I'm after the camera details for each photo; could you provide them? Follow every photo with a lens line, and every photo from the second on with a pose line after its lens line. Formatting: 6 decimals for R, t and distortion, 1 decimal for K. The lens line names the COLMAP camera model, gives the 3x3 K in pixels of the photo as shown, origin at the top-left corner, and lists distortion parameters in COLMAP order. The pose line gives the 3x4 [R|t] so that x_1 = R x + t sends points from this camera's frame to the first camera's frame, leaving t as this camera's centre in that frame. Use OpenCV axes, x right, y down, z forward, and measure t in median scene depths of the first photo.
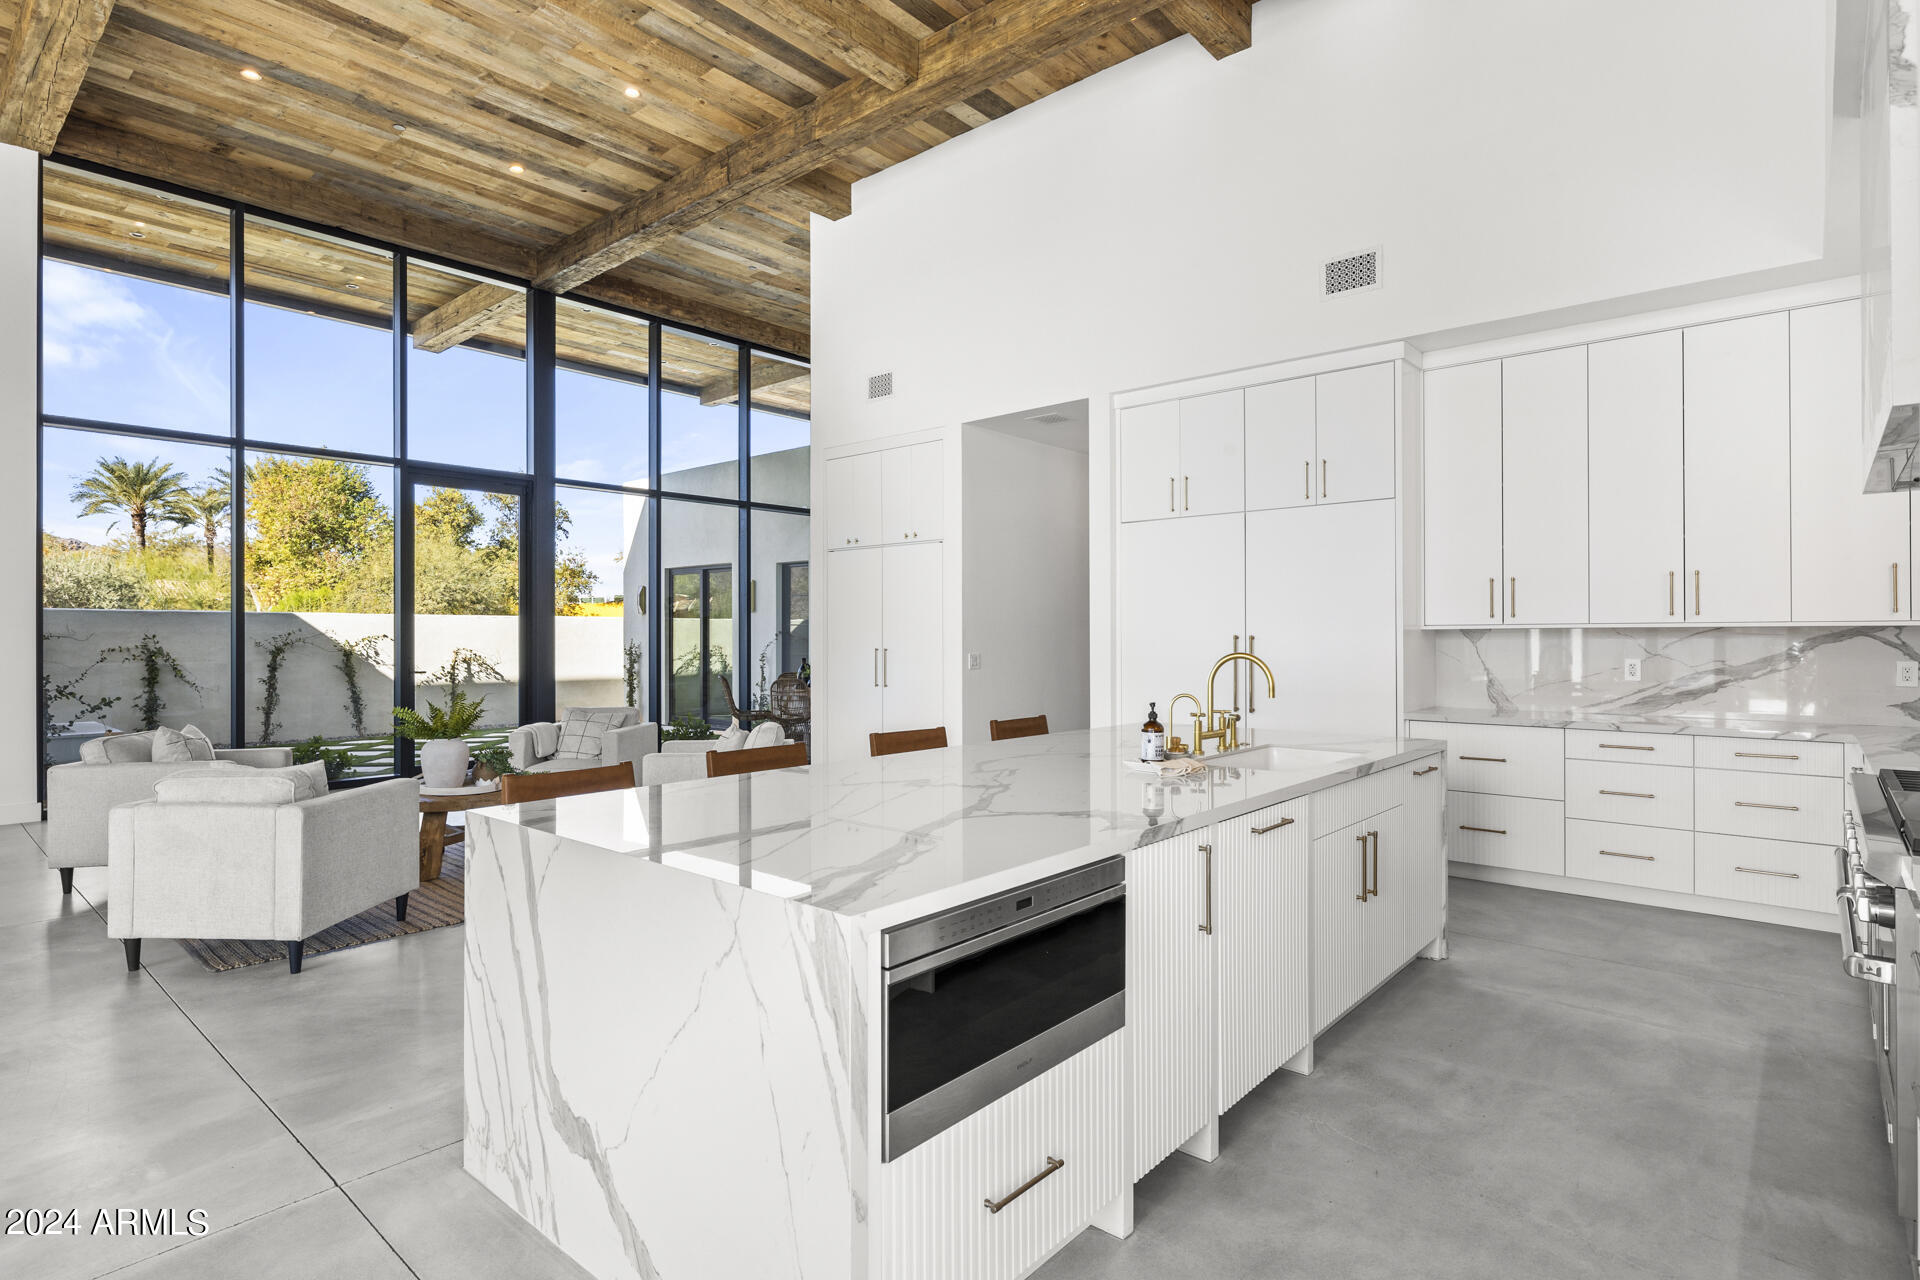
lens RADIAL K [[982.3, 0, 960.0], [0, 982.3, 640.0], [0, 0, 1]] dist [-0.000669, 0.000143]
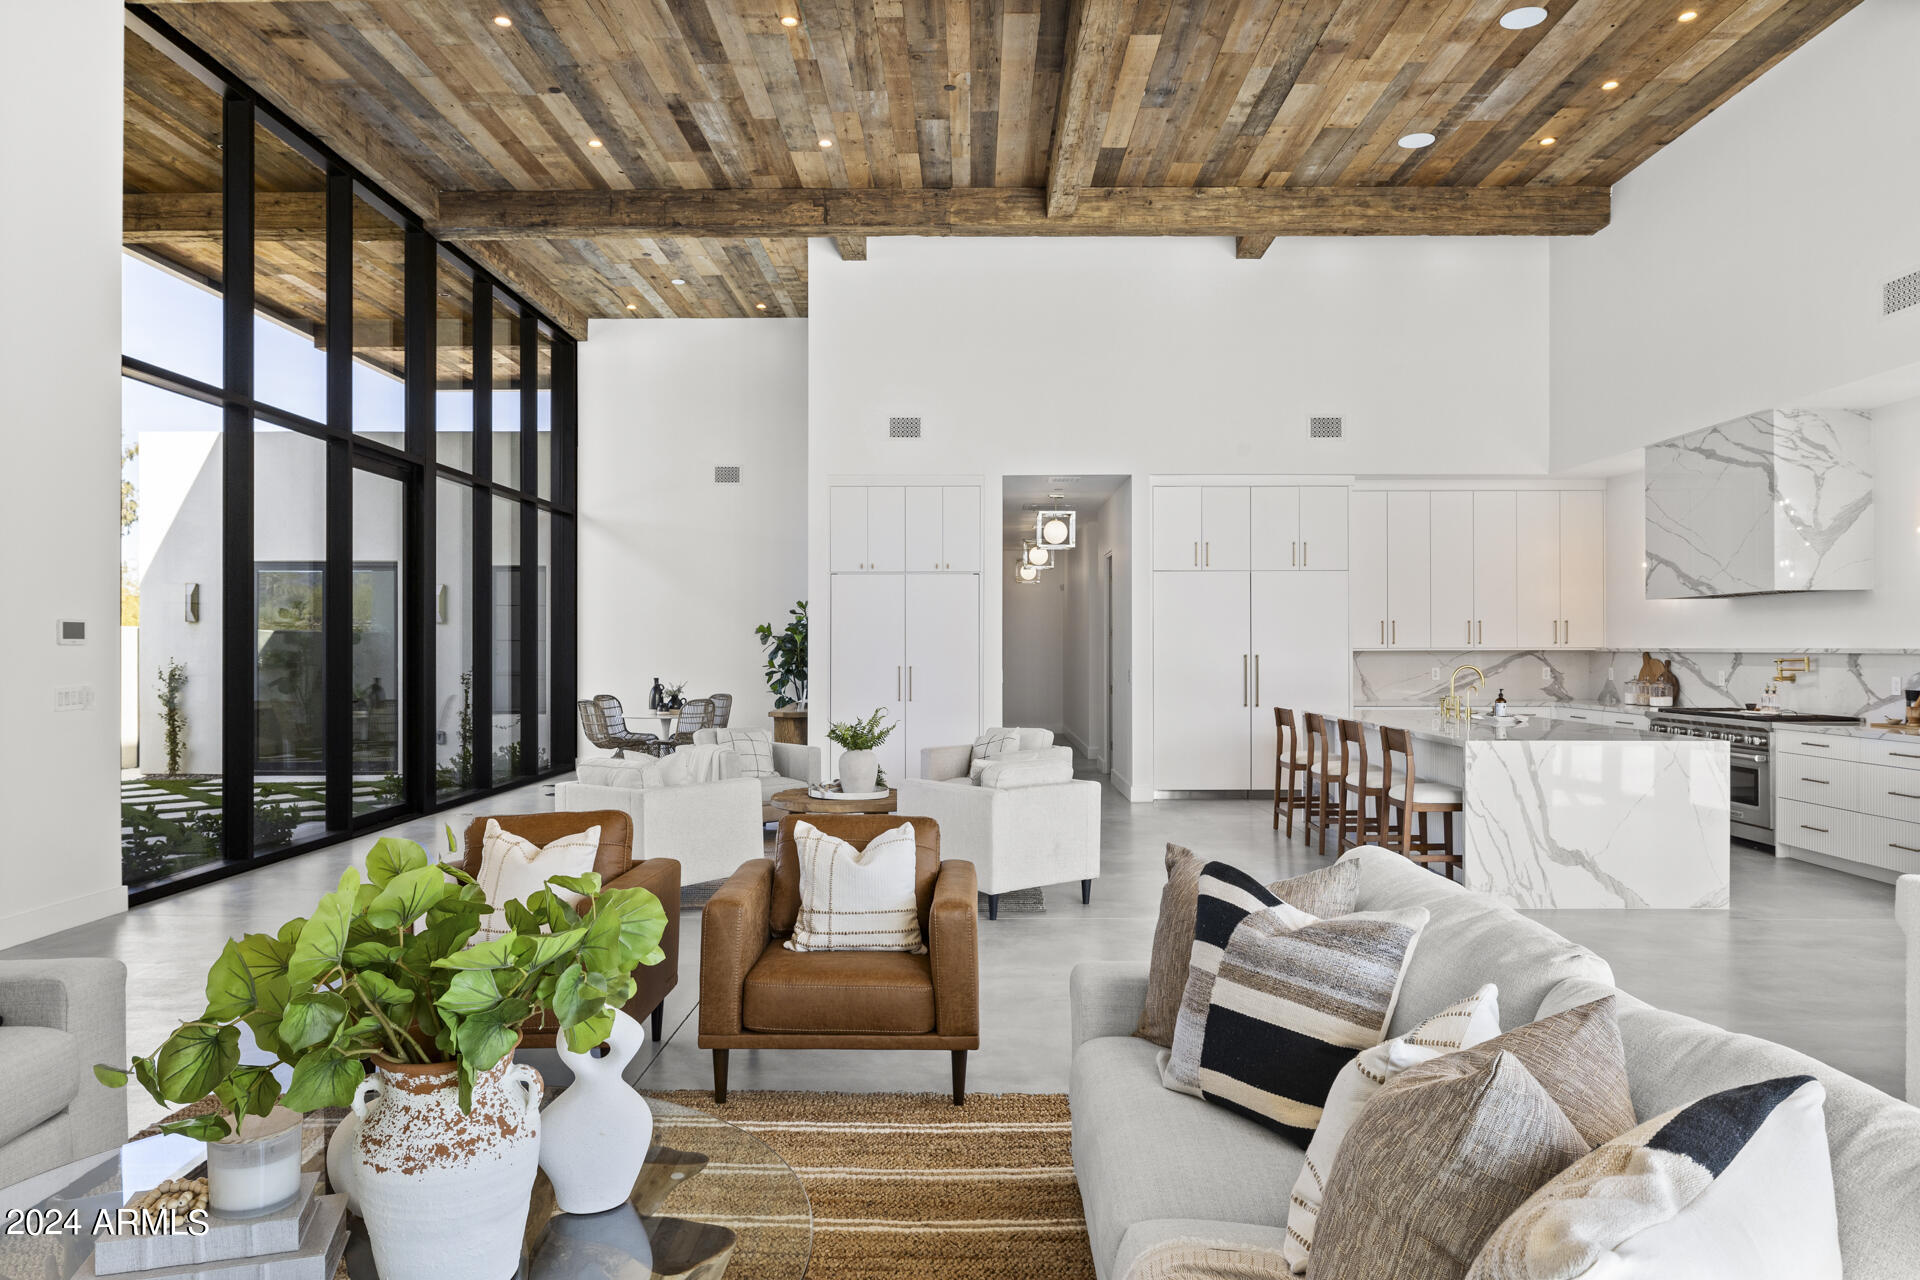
lens RADIAL K [[1249.1, 0, 960.0], [0, 1249.1, 640.0], [0, 0, 1]] dist [0.001291, -0.000299]
pose [[0.760088, 0.009272, 0.649753, -1.011584], [-0.000141, 0.999901, -0.014104, -0.002189], [-0.649820, 0.010628, 0.760014, -0.105139]]
